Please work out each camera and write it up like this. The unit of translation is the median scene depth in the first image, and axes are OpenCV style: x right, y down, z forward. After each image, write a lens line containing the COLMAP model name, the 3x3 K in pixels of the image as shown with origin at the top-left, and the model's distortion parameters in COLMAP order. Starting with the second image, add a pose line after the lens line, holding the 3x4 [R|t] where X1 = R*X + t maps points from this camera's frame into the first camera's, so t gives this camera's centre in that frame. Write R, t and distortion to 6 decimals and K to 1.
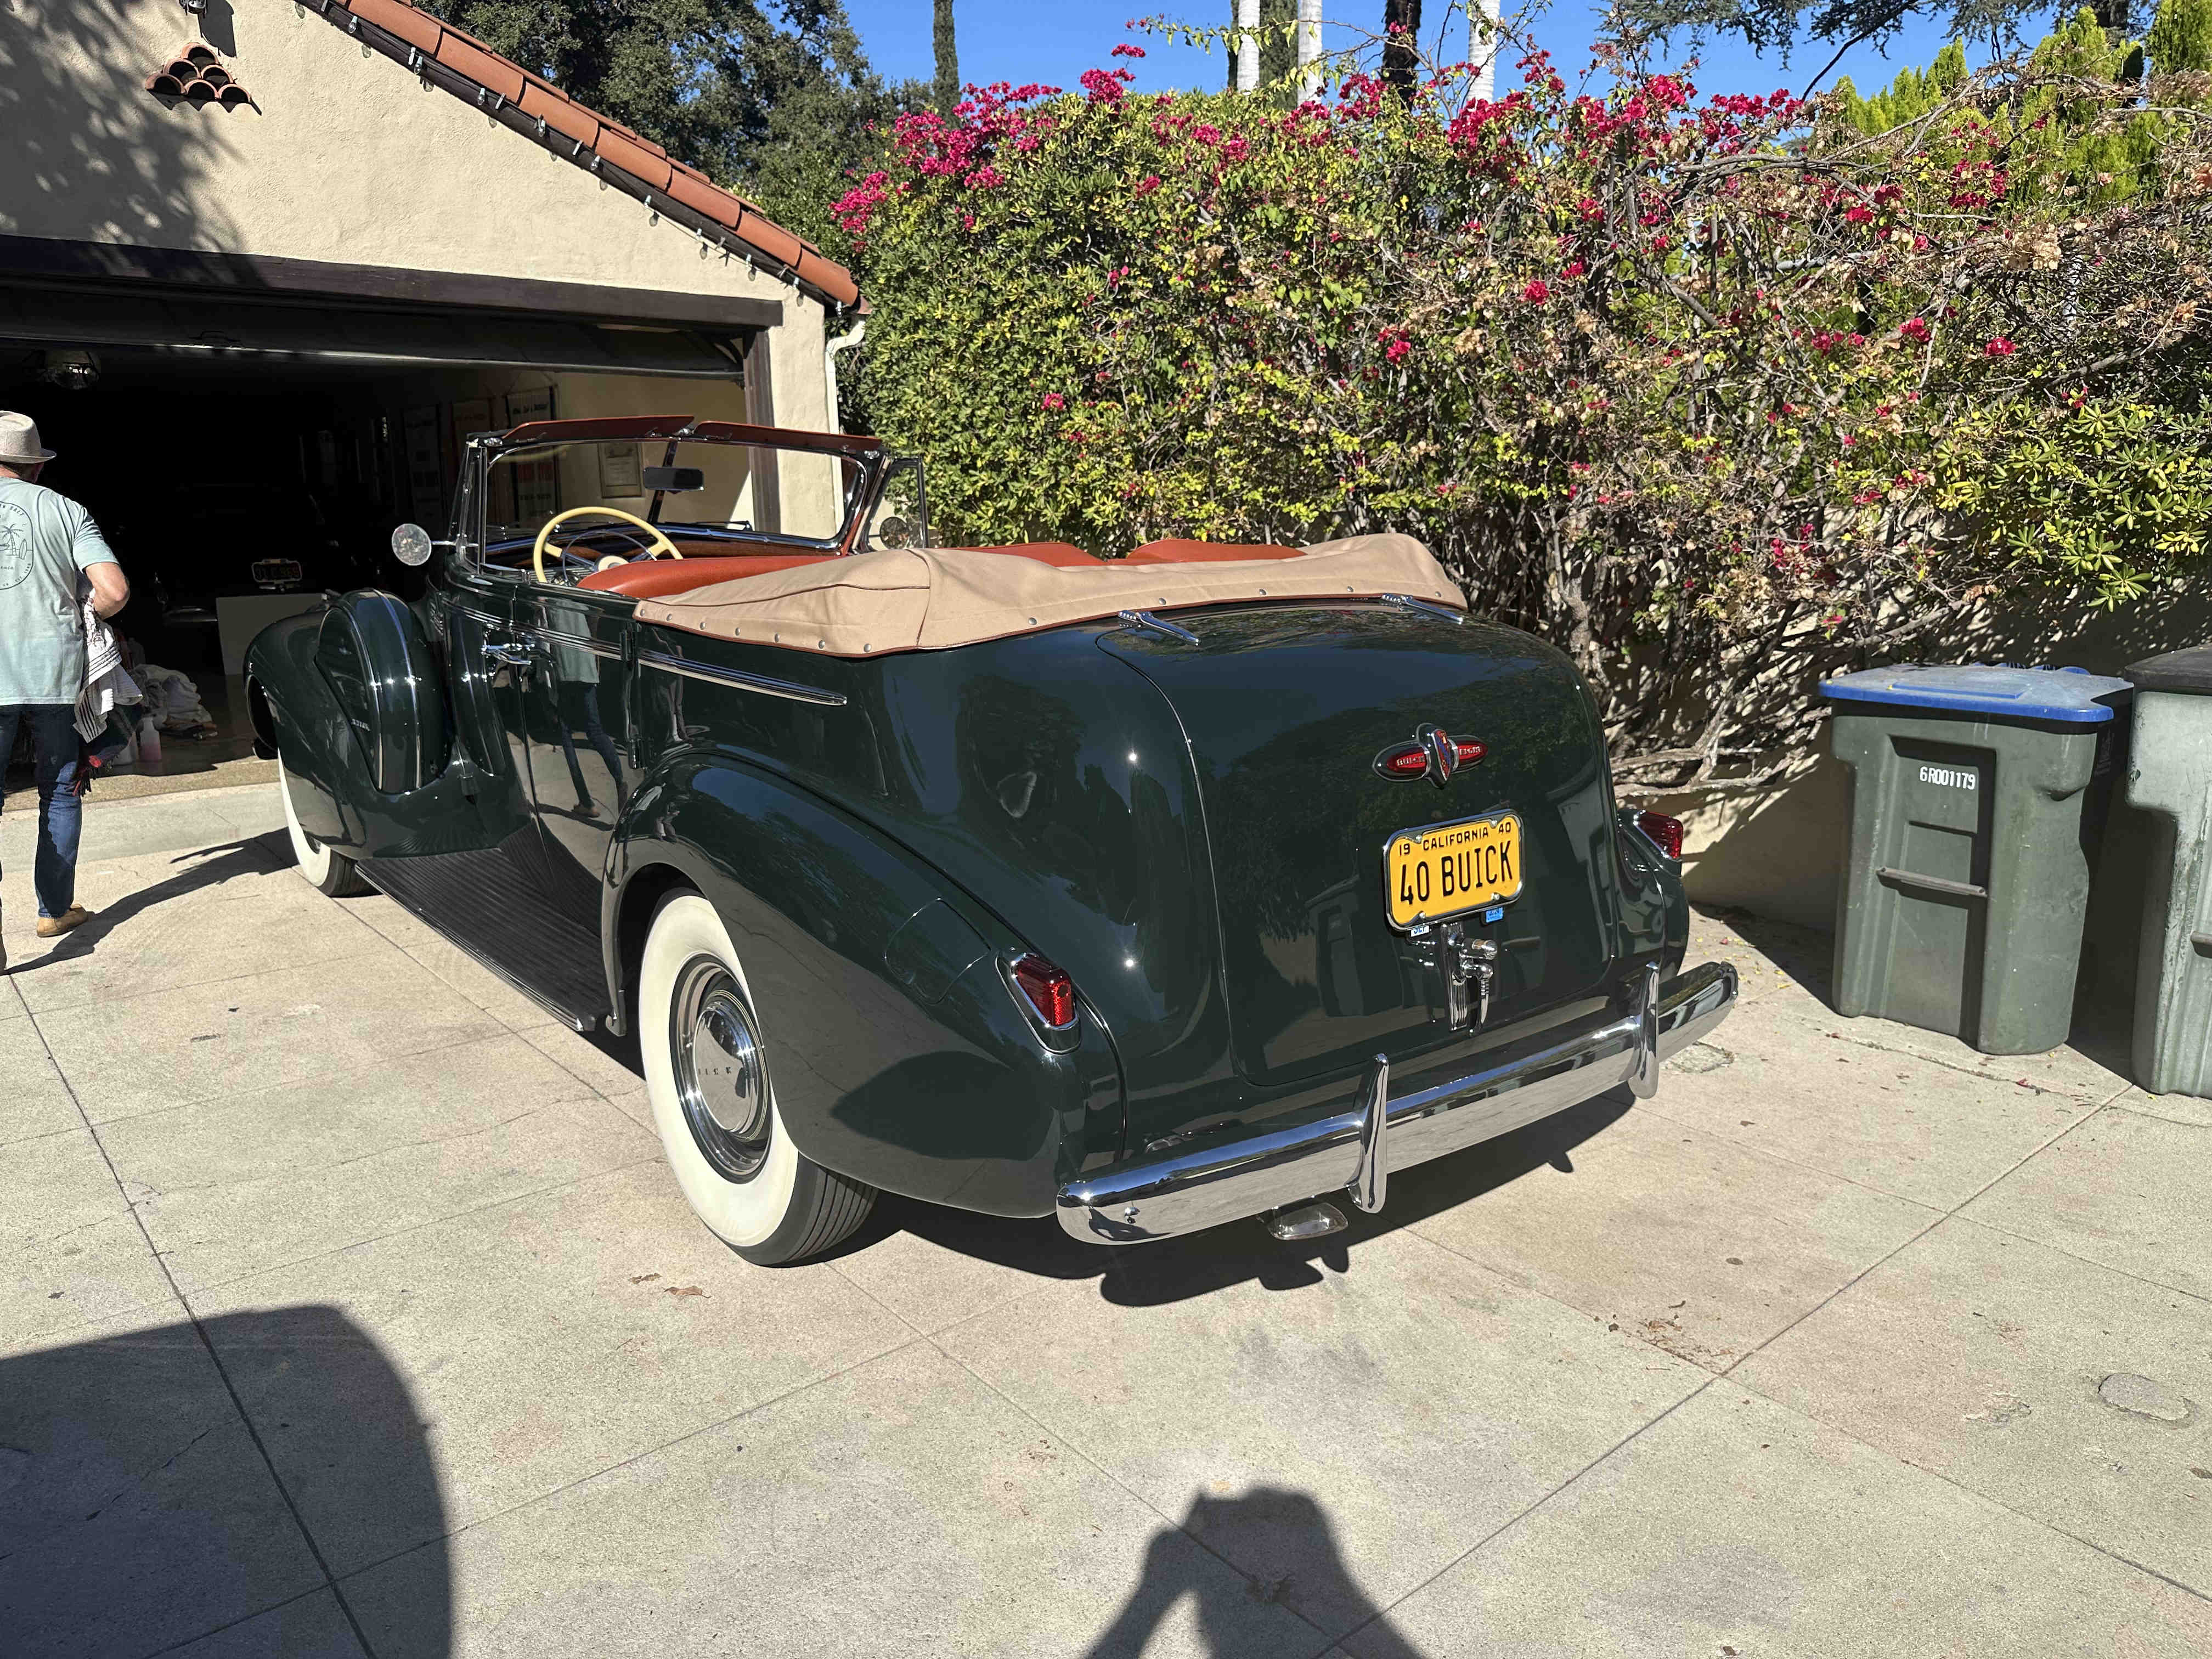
lens RADIAL K [[1610.7, 0, 1091.4], [0, 1610.7, 850.7], [0, 0, 1]] dist [-0.014108, -0.000678]
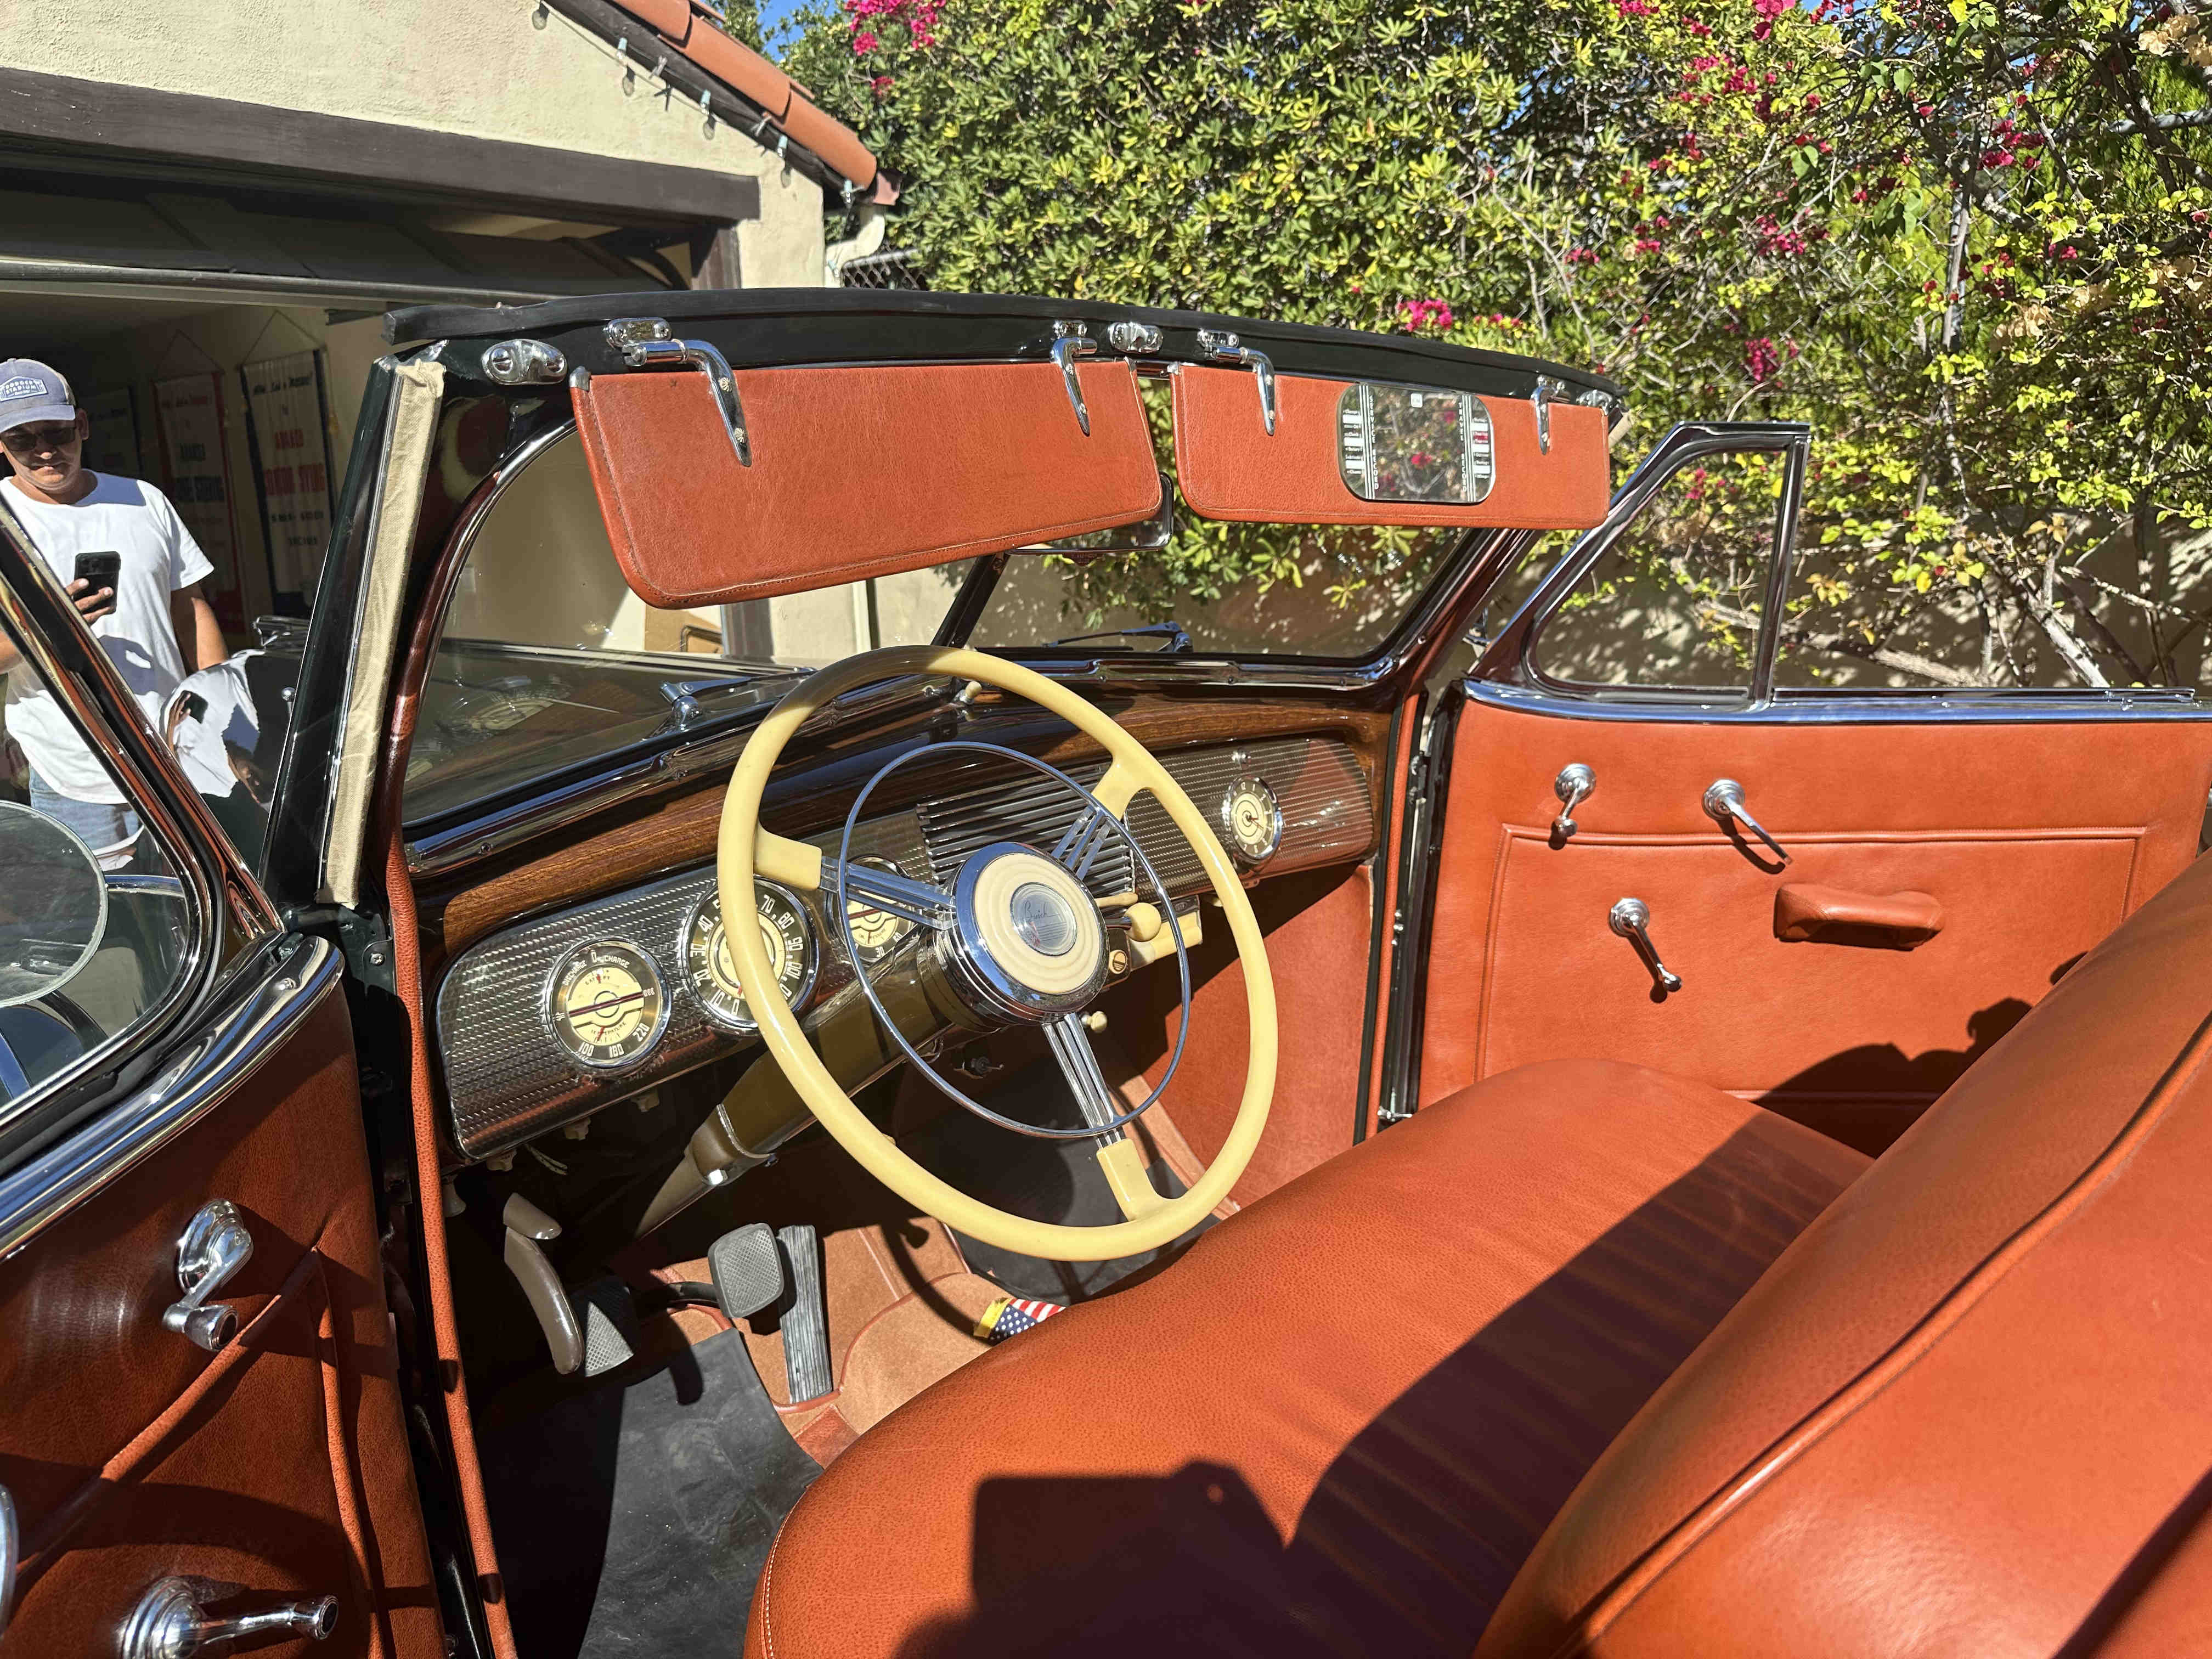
lens RADIAL K [[1610.7, 0, 1109.8], [0, 1610.7, 812.8], [0, 0, 1]] dist [-0.014108, -0.000678]
pose [[0.986276, -0.060906, 0.153458, -0.173597], [0.063145, 0.997957, -0.009756, -0.098987], [-0.152551, 0.019312, 0.988107, 0.415062]]
